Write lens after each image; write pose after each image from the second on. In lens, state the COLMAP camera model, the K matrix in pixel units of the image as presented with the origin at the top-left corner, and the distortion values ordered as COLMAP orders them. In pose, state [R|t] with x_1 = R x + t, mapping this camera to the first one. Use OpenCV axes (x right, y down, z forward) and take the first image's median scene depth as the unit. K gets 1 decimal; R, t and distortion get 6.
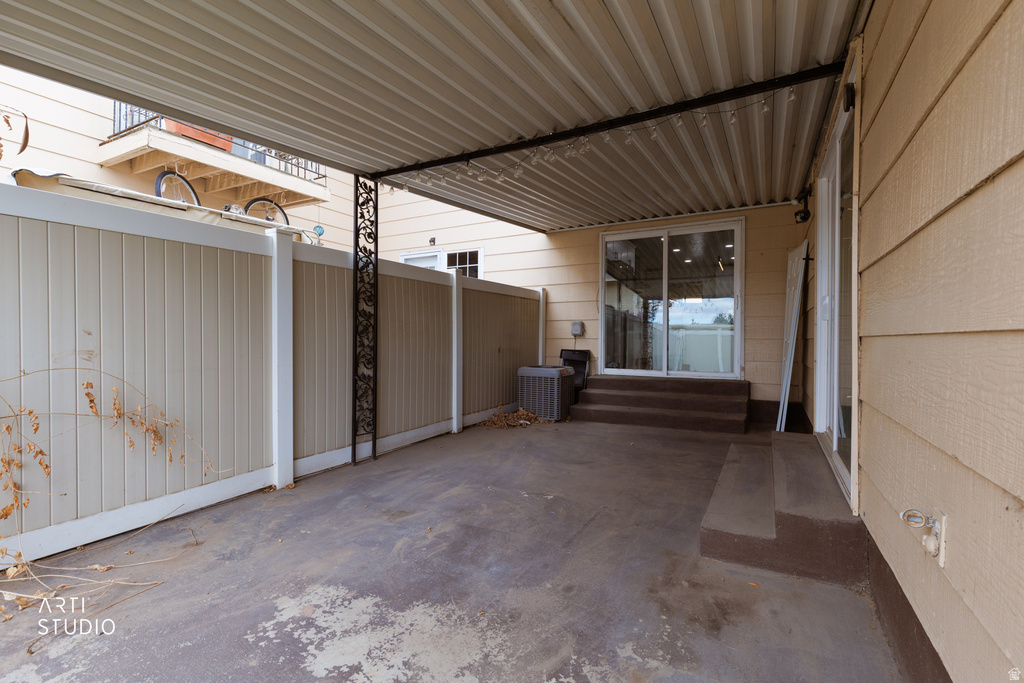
lens RADIAL K [[453.9, 0, 511.2], [0, 453.9, 340.0], [0, 0, 1]] dist [0.005434, -0.000436]
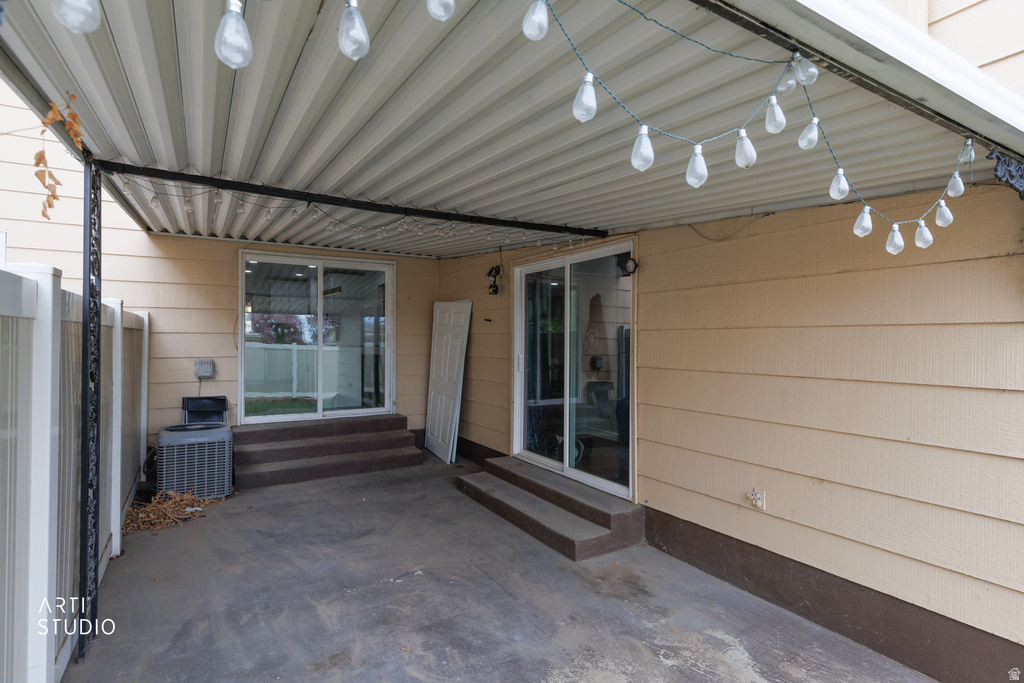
lens RADIAL K [[527.3, 0, 515.3], [0, 527.3, 335.8], [0, 0, 1]] dist [0.002940, -0.001622]
pose [[0.513027, 0.003049, 0.858367, -0.775646], [0.005878, 0.999958, -0.007066, -0.158694], [-0.858353, 0.008671, 0.512987, 0.213977]]
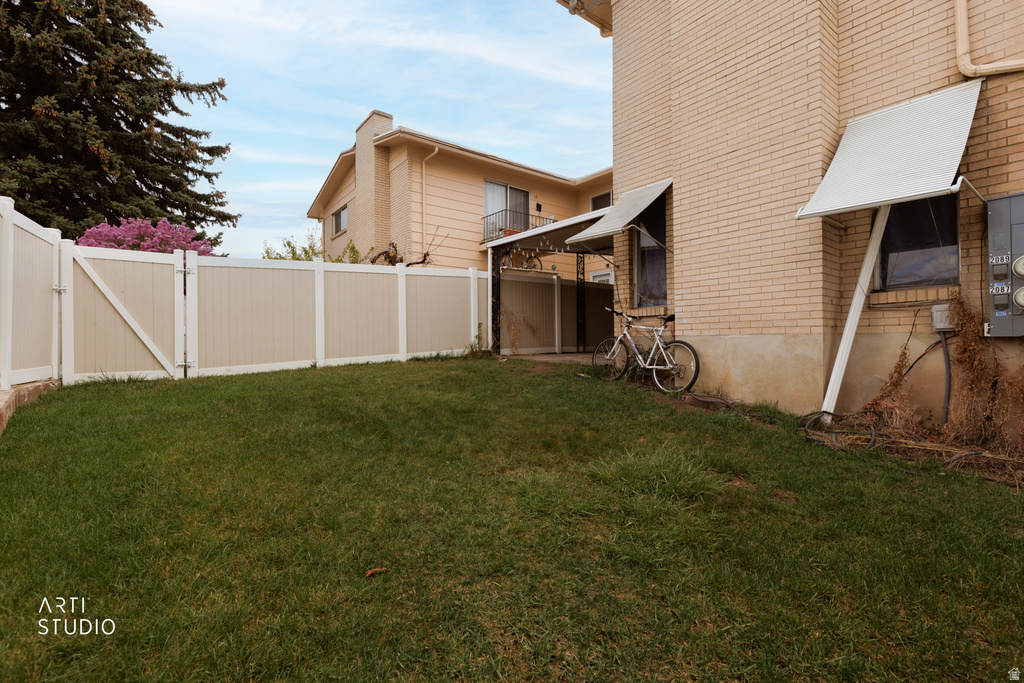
lens RADIAL K [[453.9, 0, 515.7], [0, 453.9, 338.0], [0, 0, 1]] dist [0.005434, -0.000436]
pose [[0.921188, -0.013634, -0.388879, 0.508751], [0.008149, 0.999843, -0.015751, 0.269126], [0.389032, 0.011341, 0.921154, -2.218141]]
